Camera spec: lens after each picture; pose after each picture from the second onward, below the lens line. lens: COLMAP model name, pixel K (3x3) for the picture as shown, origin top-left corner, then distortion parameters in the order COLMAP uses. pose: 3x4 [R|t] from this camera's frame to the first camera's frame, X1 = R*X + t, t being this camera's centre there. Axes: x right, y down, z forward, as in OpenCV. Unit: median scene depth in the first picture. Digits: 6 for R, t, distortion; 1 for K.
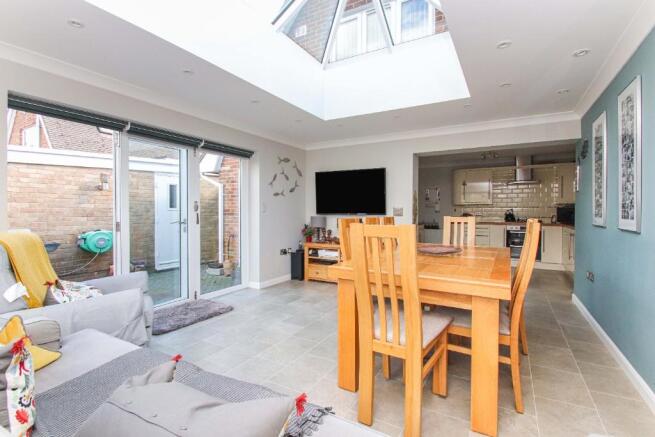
lens RADIAL K [[310.3, 0, 330.0], [0, 310.3, 218.1], [0, 0, 1]] dist [0.001892, 0.000307]
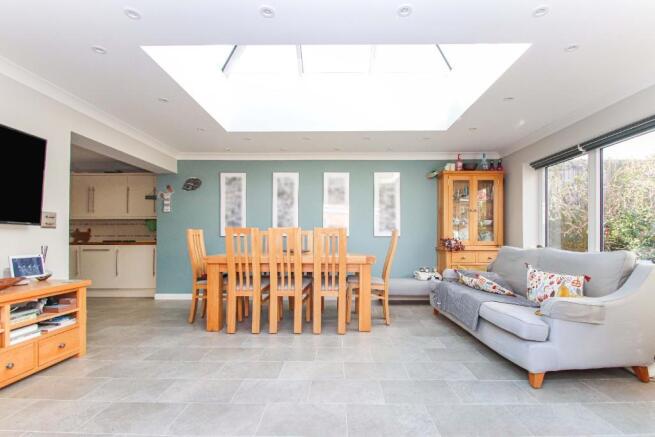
lens RADIAL K [[310.3, 0, 328.9], [0, 310.3, 219.1], [0, 0, 1]] dist [0.001892, 0.000307]
pose [[-0.487804, 0.049747, 0.871535, -0.414682], [0.006737, 0.998560, -0.053227, 0.010870], [-0.872927, -0.020092, -0.487437, 0.624322]]
